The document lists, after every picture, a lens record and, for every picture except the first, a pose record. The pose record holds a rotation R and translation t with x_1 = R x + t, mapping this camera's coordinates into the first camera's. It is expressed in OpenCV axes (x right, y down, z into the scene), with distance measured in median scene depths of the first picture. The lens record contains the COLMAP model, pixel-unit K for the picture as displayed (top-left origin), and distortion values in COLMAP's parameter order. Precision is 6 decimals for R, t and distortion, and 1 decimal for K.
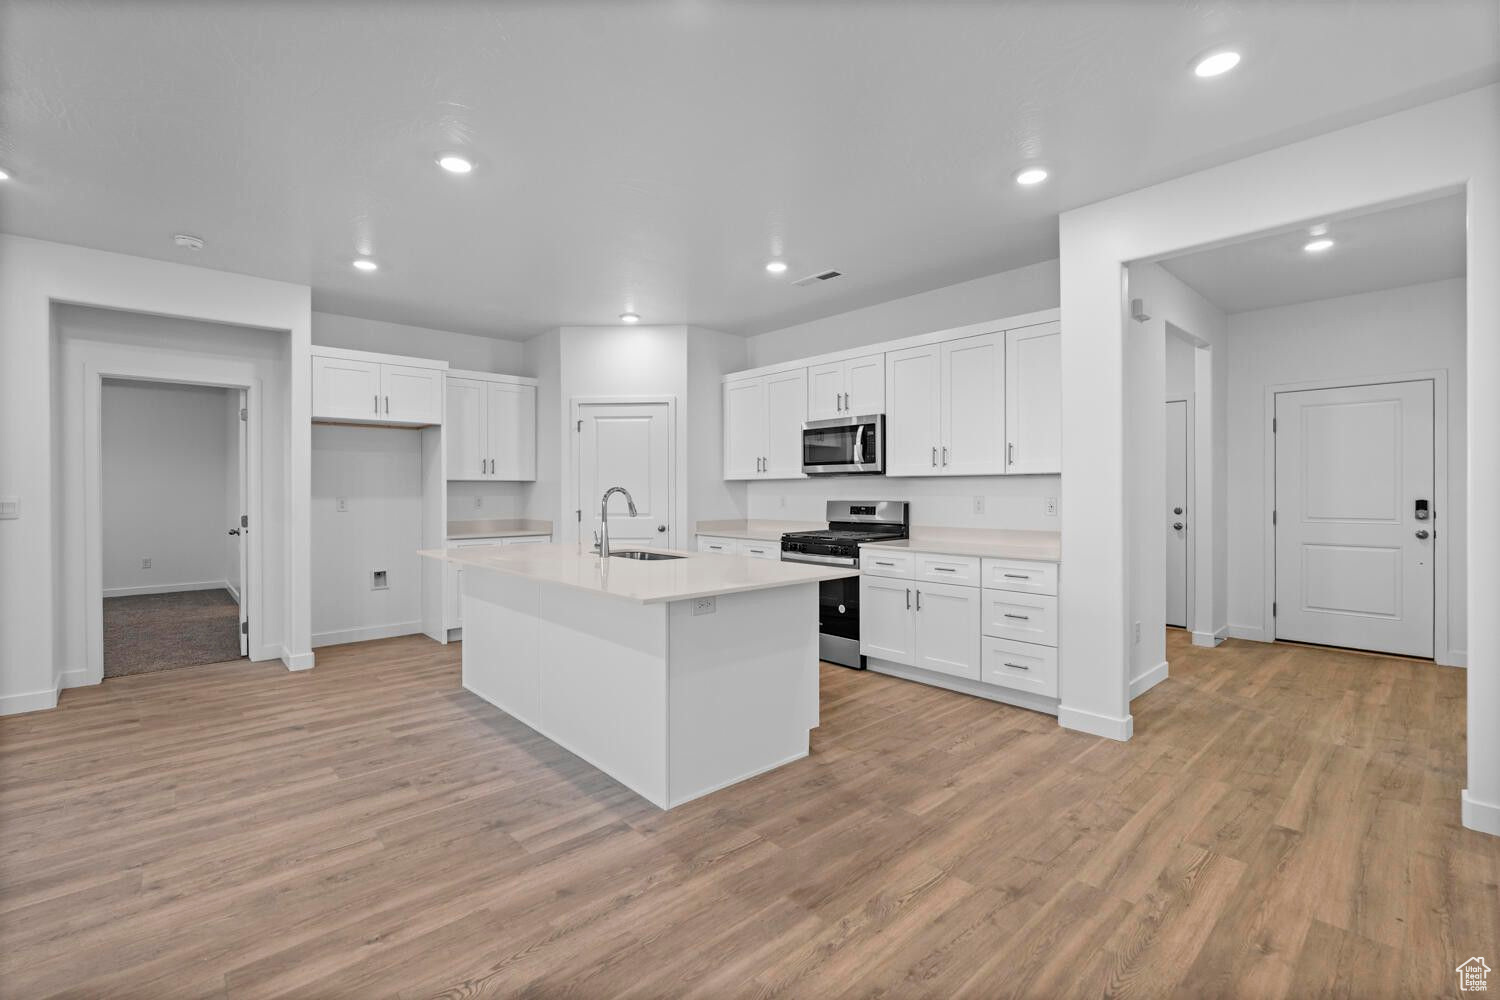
lens RADIAL K [[661.7, 0, 750.3], [0, 661.7, 495.1], [0, 0, 1]] dist [-0.006810, 0.000263]
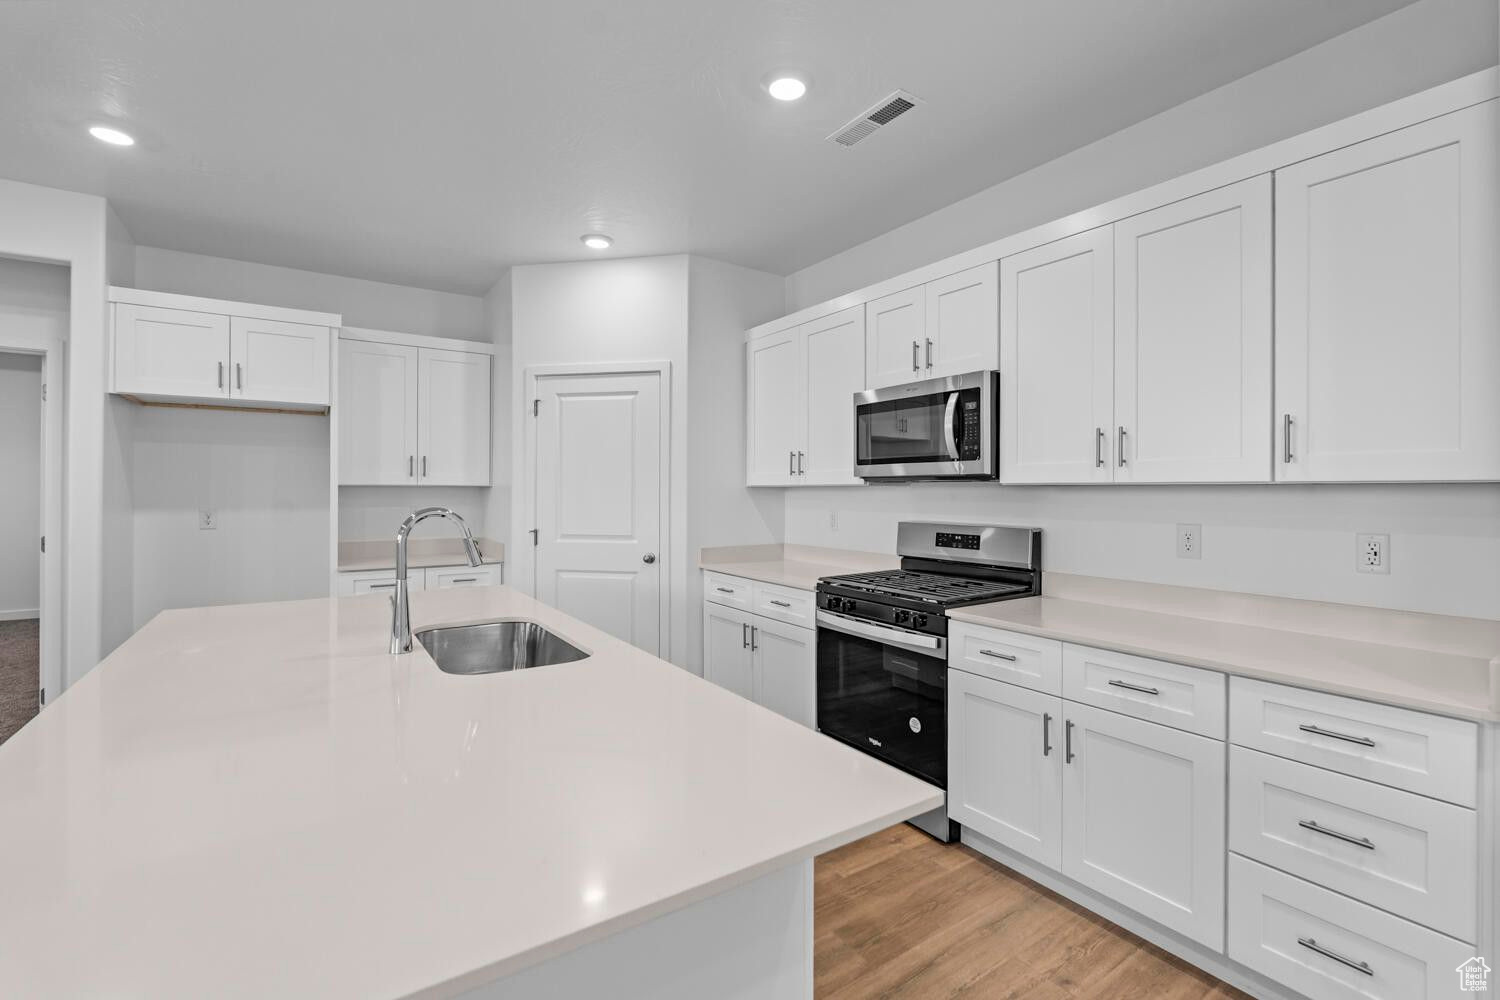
lens RADIAL K [[661.7, 0, 755.3], [0, 661.7, 491.2], [0, 0, 1]] dist [-0.006810, 0.000263]
pose [[0.989734, 0.005414, -0.142816, 0.085593], [-0.006129, 0.999971, -0.004571, -0.019272], [0.142787, 0.005399, 0.989739, 0.443663]]
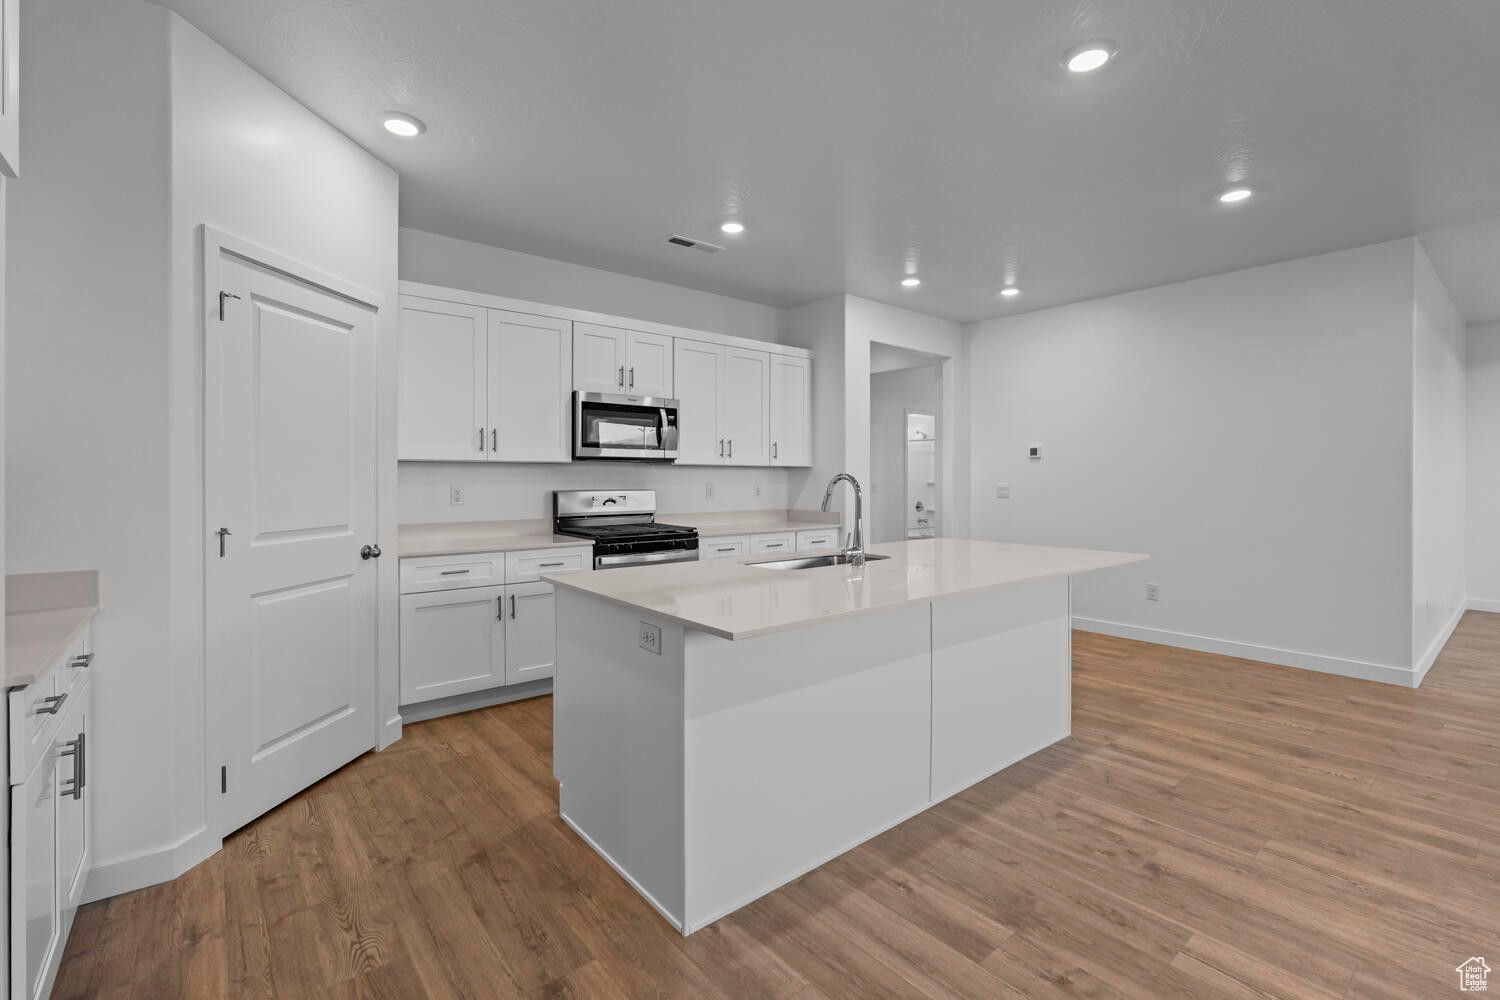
lens RADIAL K [[661.7, 0, 758.2], [0, 661.7, 479.9], [0, 0, 1]] dist [-0.006810, 0.000263]
pose [[0.049695, 0.000517, 0.998764, -0.788898], [0.005373, 0.999985, -0.000785, -0.003723], [-0.998750, 0.005405, 0.049691, 0.856581]]
